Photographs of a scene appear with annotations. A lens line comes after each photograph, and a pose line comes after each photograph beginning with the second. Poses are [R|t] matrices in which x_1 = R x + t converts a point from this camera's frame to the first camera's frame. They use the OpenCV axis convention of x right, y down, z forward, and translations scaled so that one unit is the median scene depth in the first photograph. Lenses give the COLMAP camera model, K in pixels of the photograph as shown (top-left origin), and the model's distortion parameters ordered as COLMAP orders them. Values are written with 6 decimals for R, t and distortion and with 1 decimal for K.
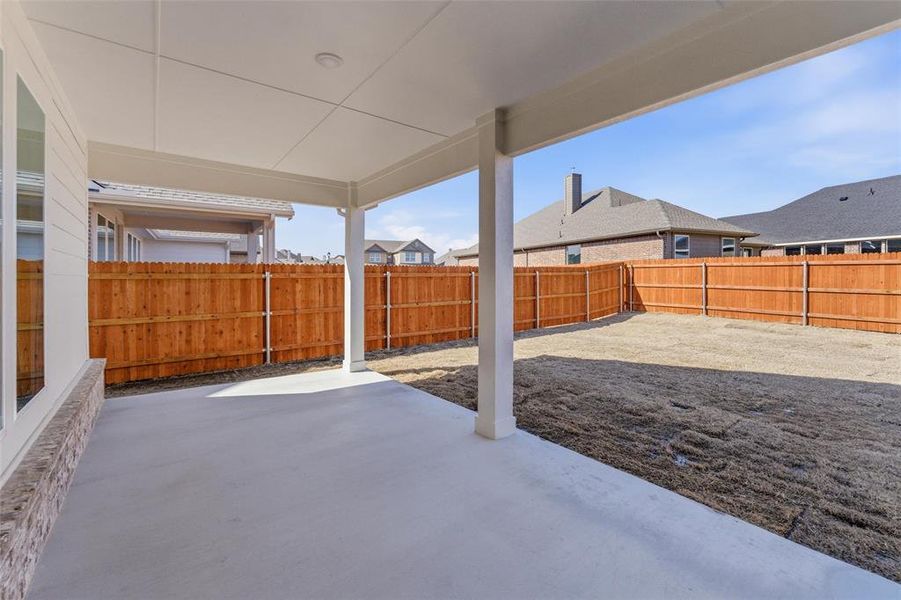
lens RADIAL K [[383.8, 0, 452.4], [0, 383.8, 285.0], [0, 0, 1]] dist [0.002972, 0.000207]
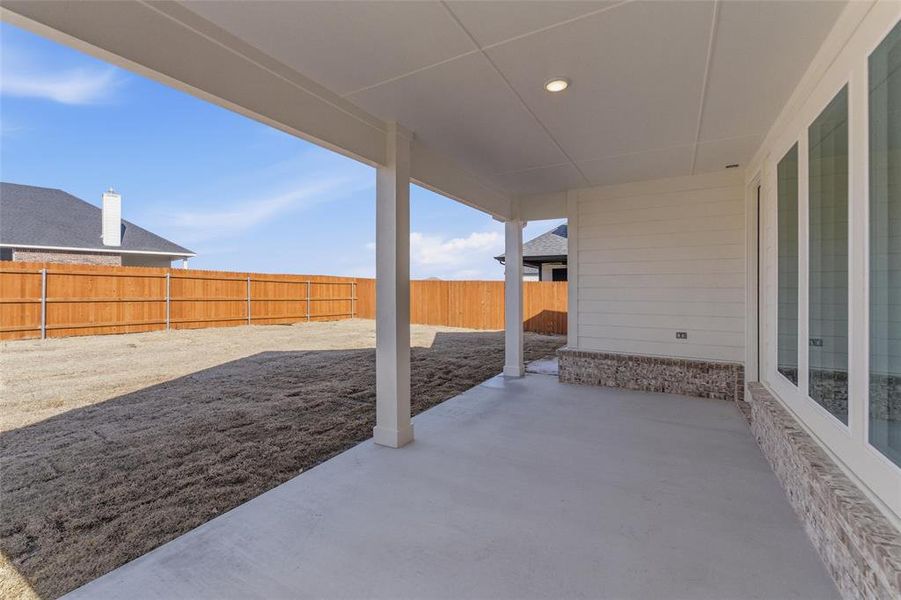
lens RADIAL K [[383.6, 0, 454.2], [0, 383.6, 289.1], [0, 0, 1]] dist [0.001844, 0.000084]
pose [[-0.375928, -0.002808, 0.926645, -0.318954], [0.014105, 0.999862, 0.008752, -0.008345], [-0.926541, 0.016360, -0.375837, 0.442692]]
